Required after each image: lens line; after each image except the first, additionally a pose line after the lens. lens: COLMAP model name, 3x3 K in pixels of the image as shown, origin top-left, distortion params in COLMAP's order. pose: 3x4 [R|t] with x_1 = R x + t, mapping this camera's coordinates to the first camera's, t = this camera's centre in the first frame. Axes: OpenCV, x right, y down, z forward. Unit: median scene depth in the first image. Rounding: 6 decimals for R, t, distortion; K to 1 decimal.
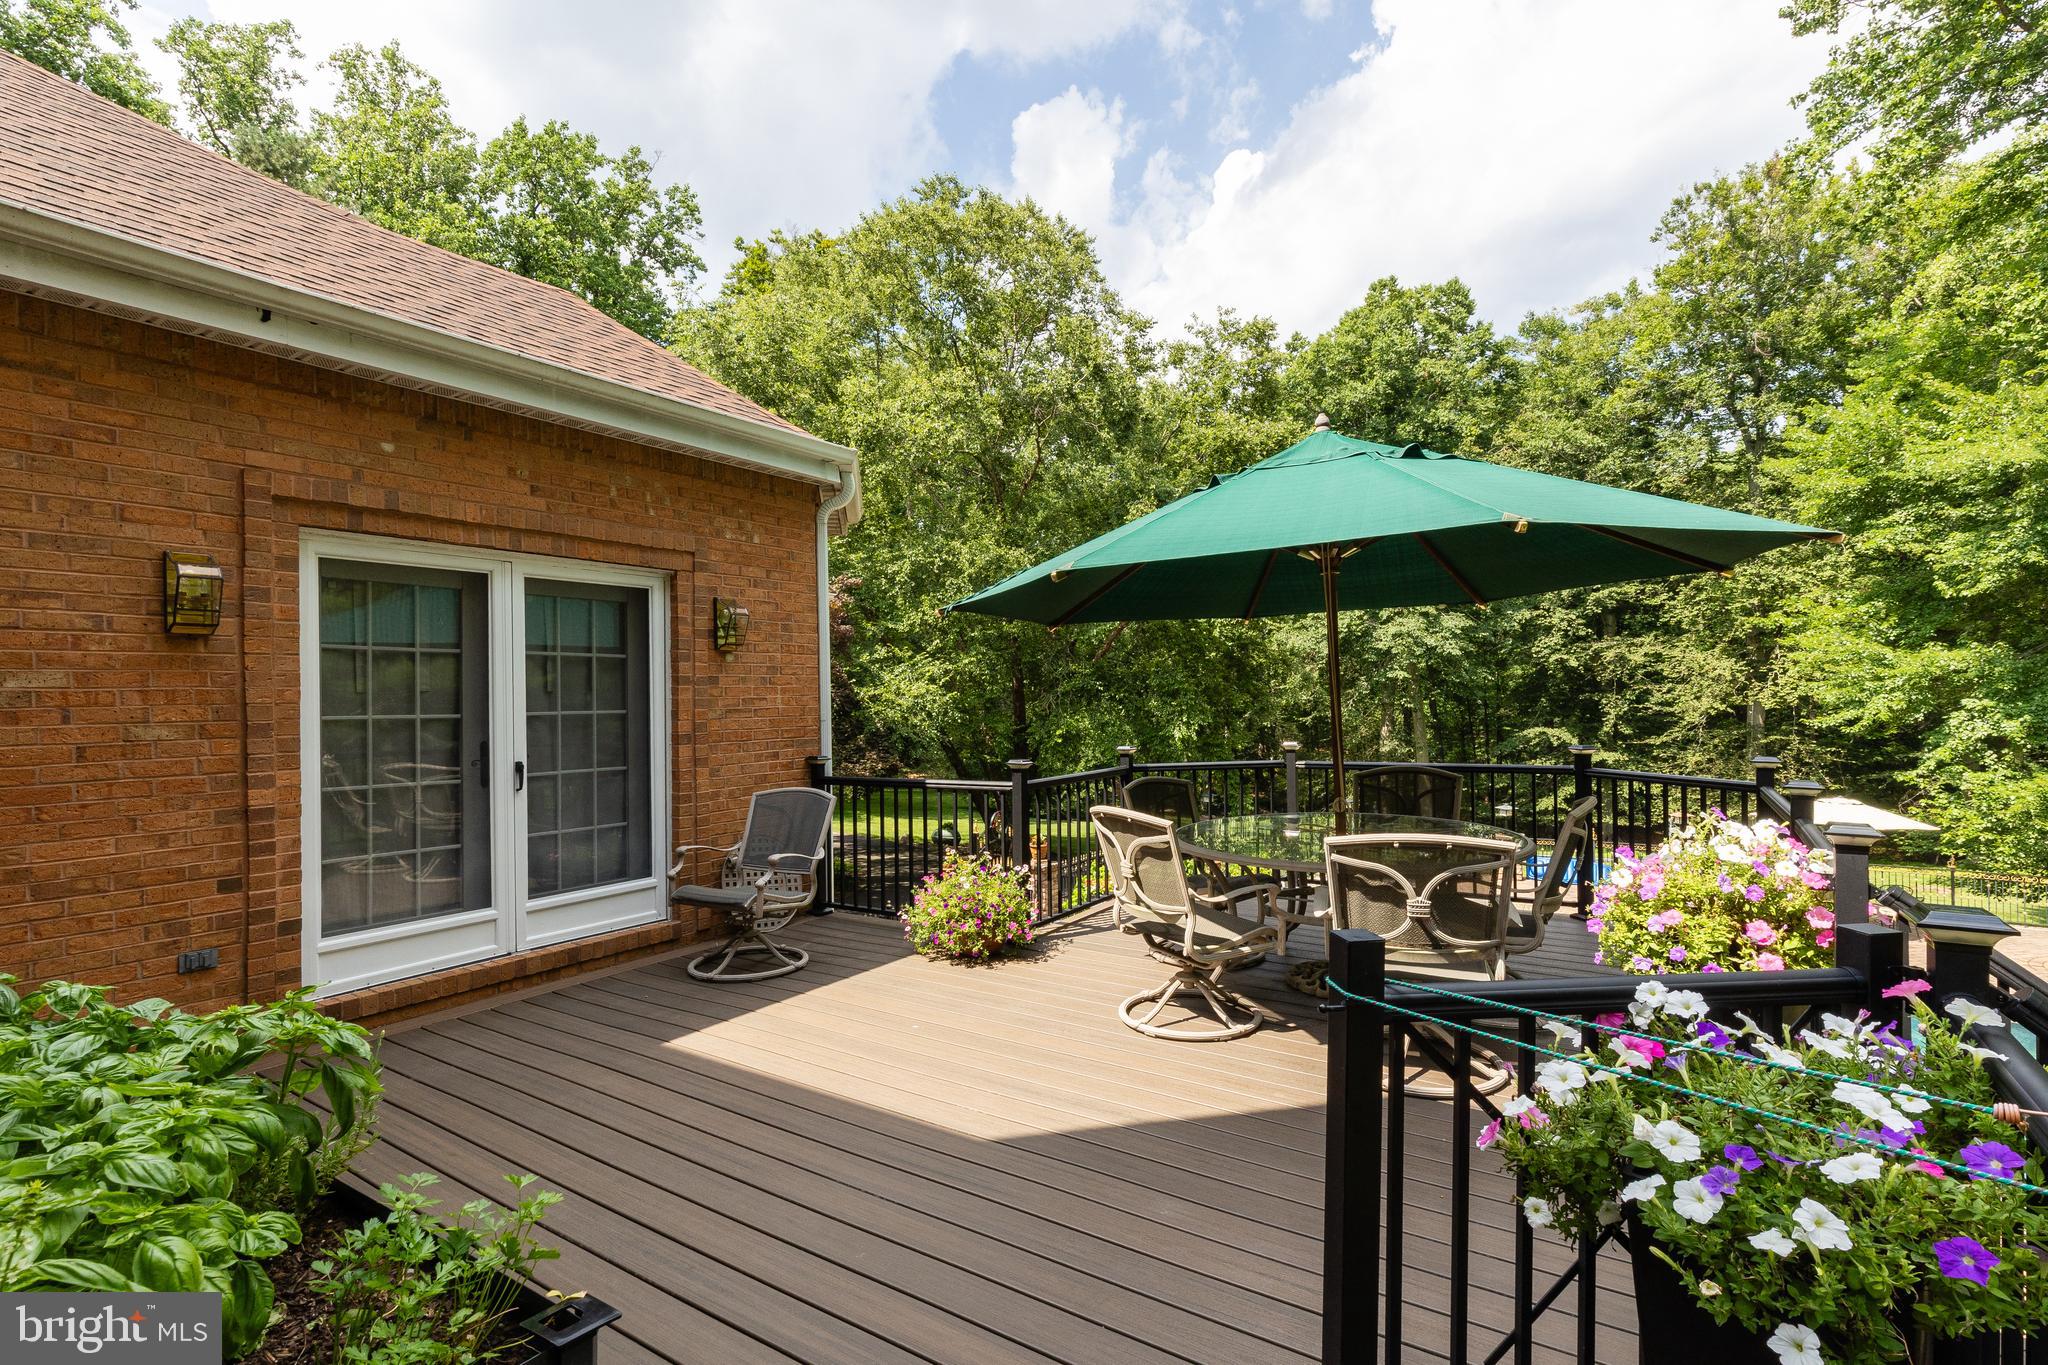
lens RADIAL K [[1009.9, 0, 937.1], [0, 1009.9, 707.1], [0, 0, 1]] dist [0.017757, -0.012901]
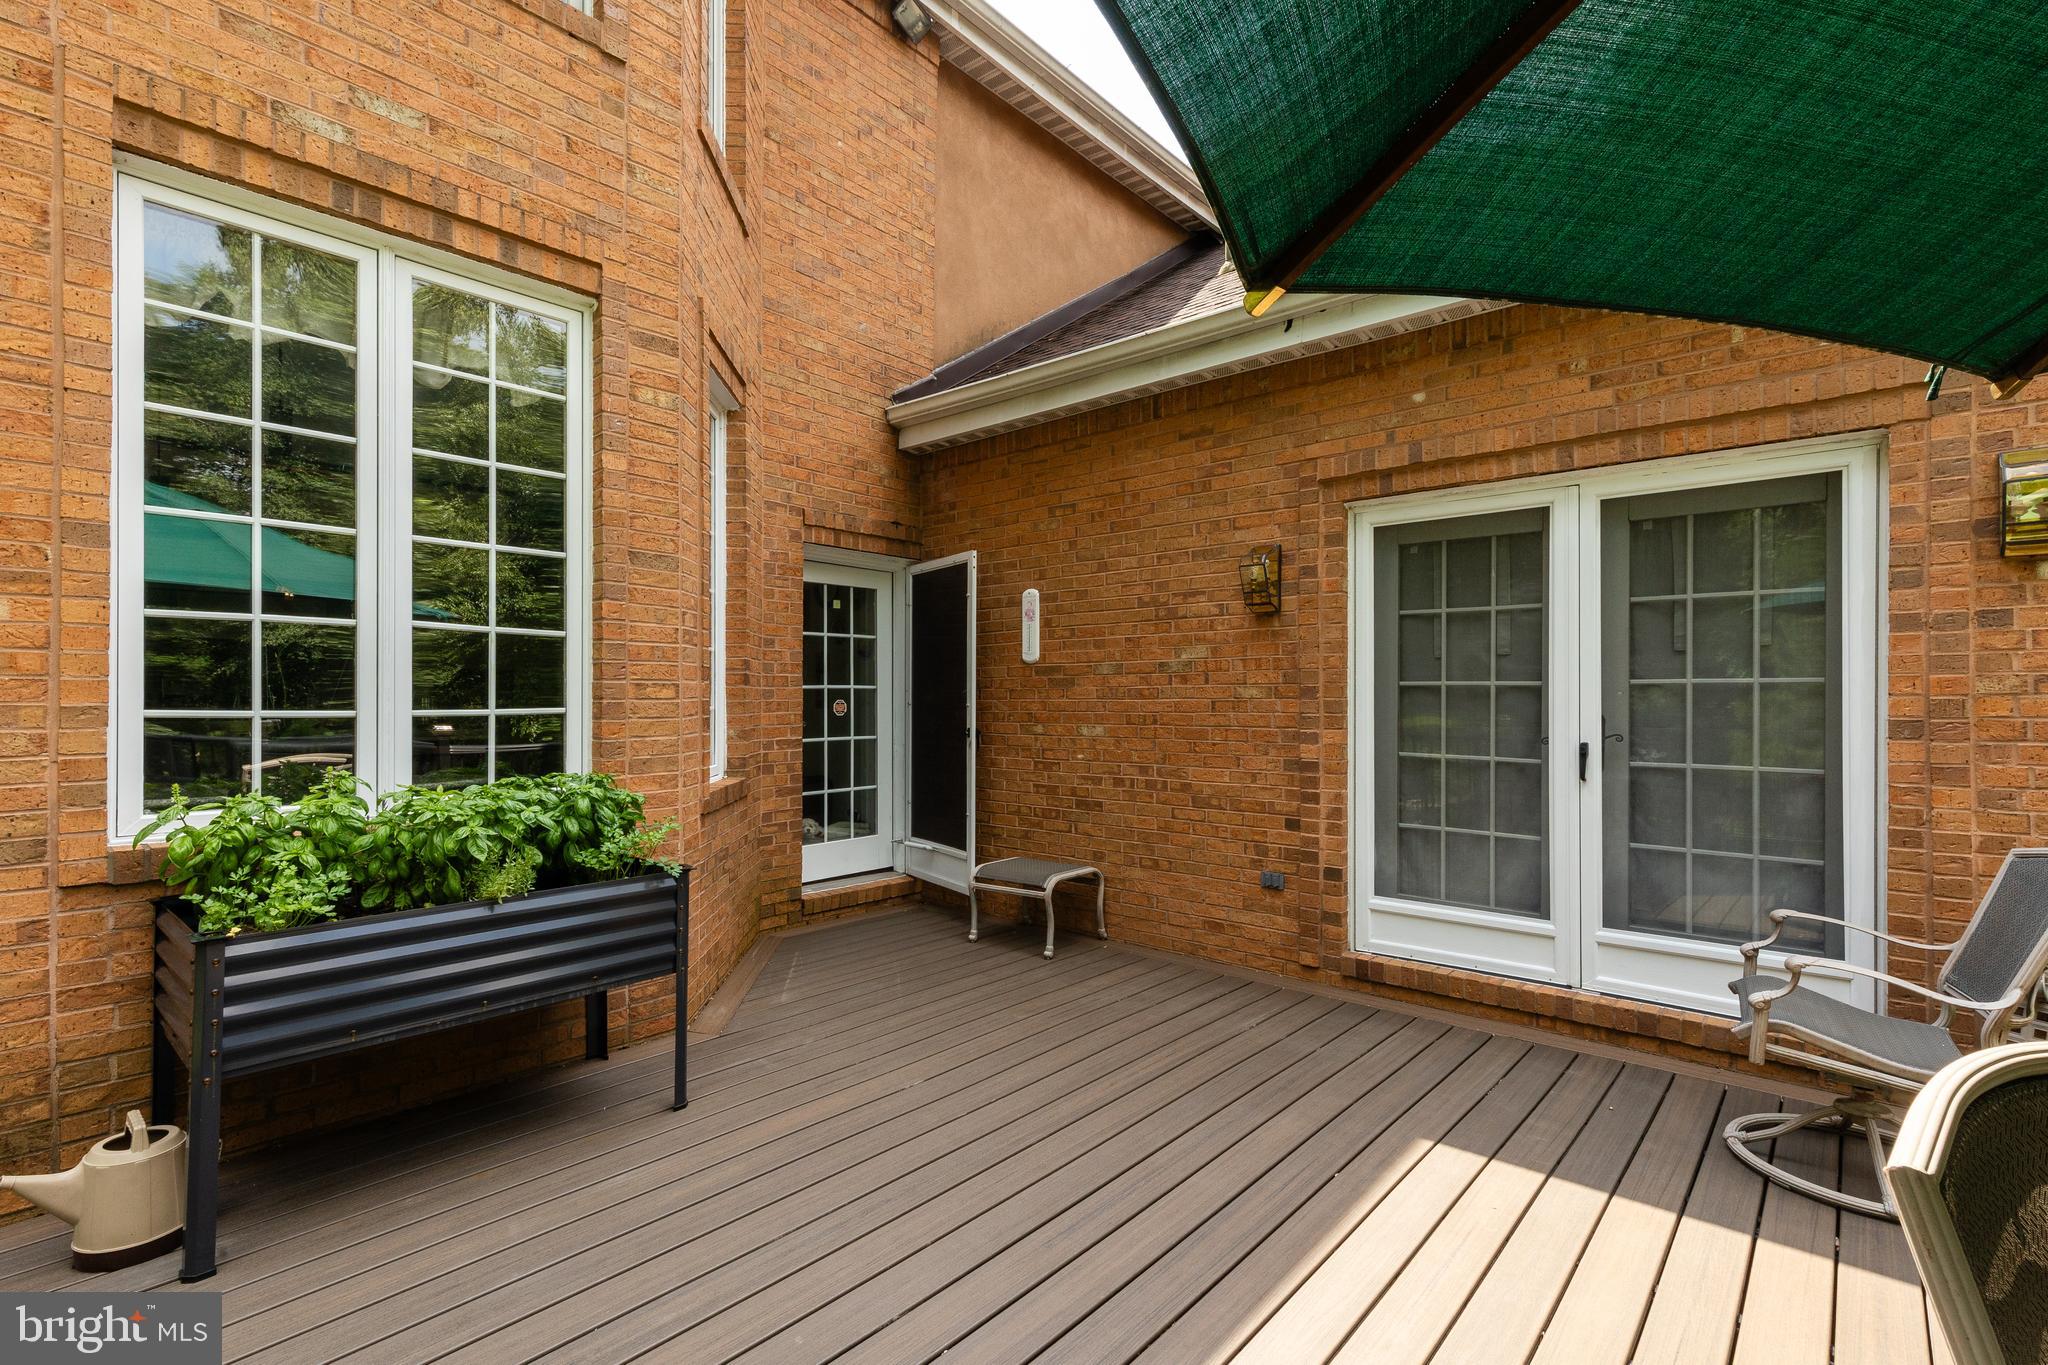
lens RADIAL K [[948.9, 0, 1028.8], [0, 948.9, 699.2], [0, 0, 1]] dist [0.012380, -0.000443]
pose [[-0.074353, 0.018403, -0.997062, 0.378428], [-0.009349, 0.999773, 0.019150, 0.012144], [0.997188, 0.010746, -0.074164, 0.707096]]
